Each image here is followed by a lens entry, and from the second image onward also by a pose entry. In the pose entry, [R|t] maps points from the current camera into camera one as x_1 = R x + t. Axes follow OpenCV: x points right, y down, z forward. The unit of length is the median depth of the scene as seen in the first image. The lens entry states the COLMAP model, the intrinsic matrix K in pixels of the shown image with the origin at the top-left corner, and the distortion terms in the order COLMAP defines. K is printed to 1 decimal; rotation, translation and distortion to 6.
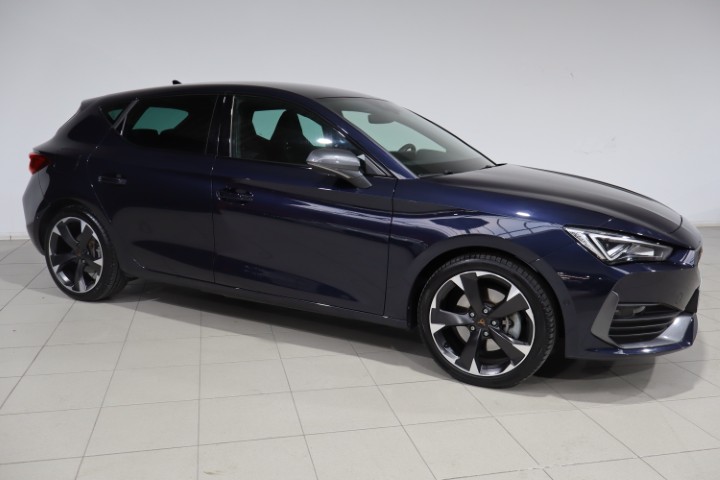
lens RADIAL K [[656.6, 0, 360.3], [0, 656.6, 242.9], [0, 0, 1]] dist [0.019746, -0.000169]
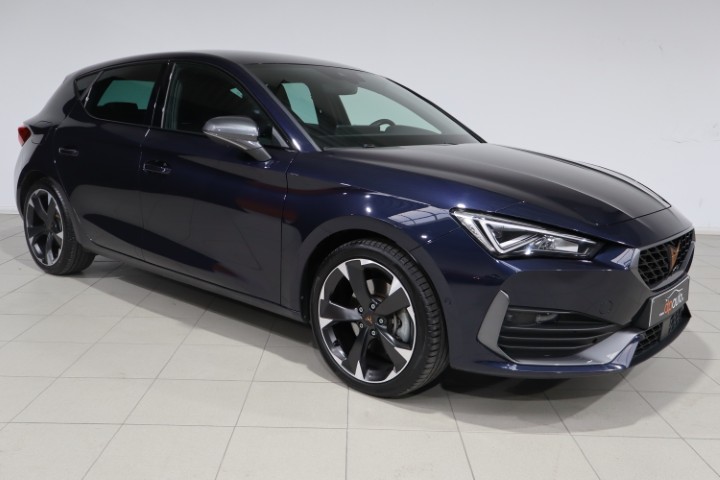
lens RADIAL K [[695.1, 0, 337.3], [0, 695.1, 253.6], [0, 0, 1]] dist [-0.005158, 0.000000]
pose [[0.971213, 0.055490, -0.231660, 0.337118], [-0.051921, 0.998420, 0.021480, 0.017062], [0.232485, -0.008834, 0.972560, 0.107882]]
